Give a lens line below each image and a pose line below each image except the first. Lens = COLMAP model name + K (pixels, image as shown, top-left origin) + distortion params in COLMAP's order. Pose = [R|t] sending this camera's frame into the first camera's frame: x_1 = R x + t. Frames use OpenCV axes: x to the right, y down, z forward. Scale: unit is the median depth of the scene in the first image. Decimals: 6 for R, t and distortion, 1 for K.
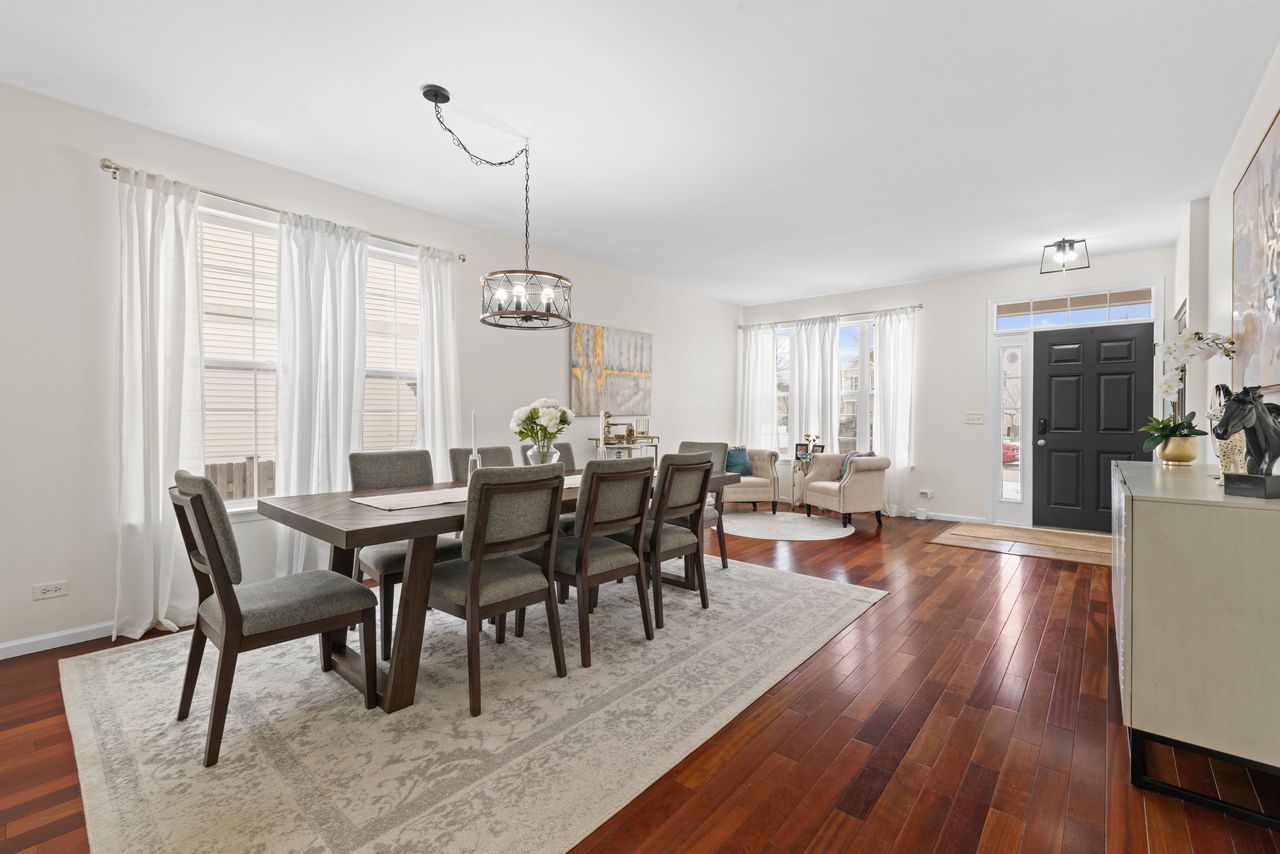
lens RADIAL K [[556.2, 0, 638.9], [0, 556.2, 421.0], [0, 0, 1]] dist [-0.000170, -0.000815]
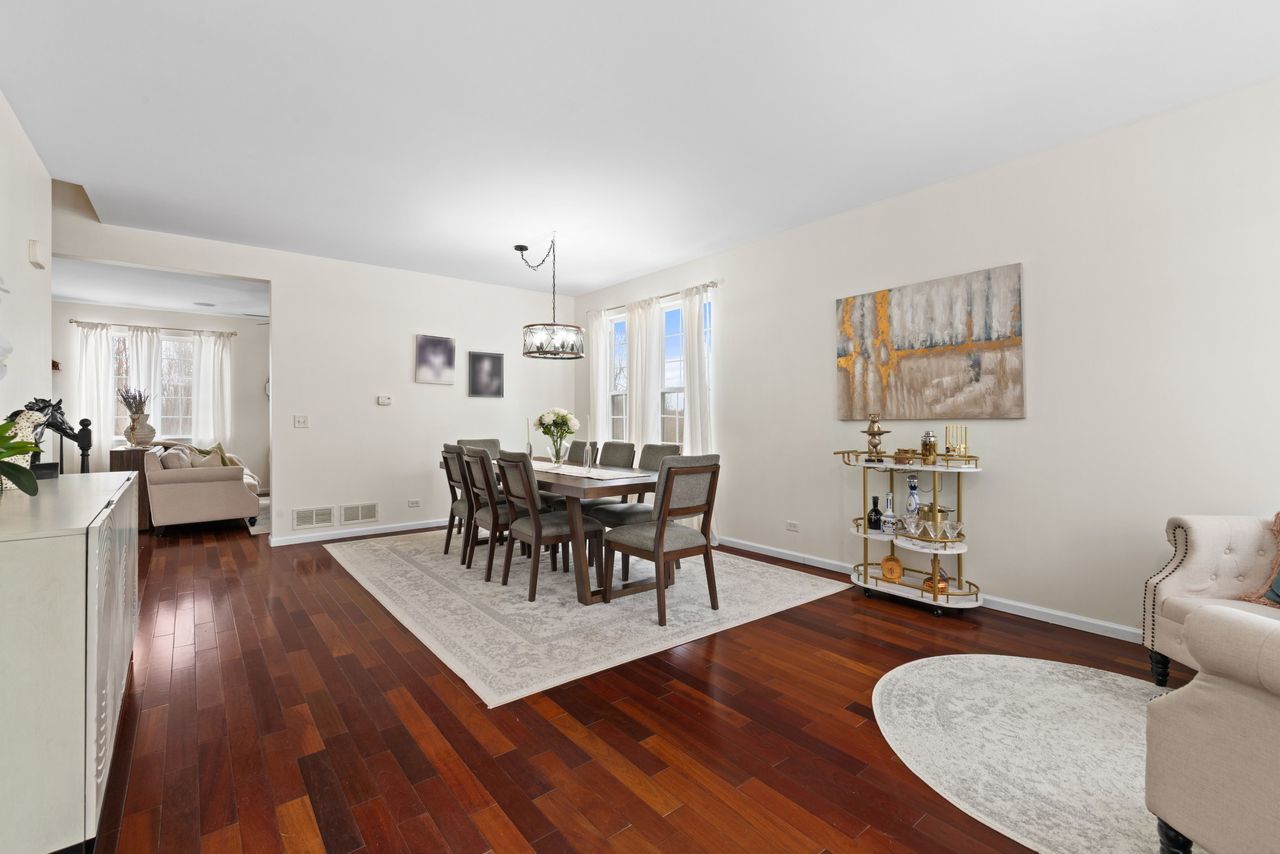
lens RADIAL K [[556.2, 0, 637.6], [0, 556.2, 421.7], [0, 0, 1]] dist [-0.000170, -0.000815]
pose [[-0.191200, -0.004554, -0.981540, 0.937985], [-0.013964, 0.999901, -0.001919, -0.001993], [0.981452, 0.013339, -0.191245, 1.174844]]
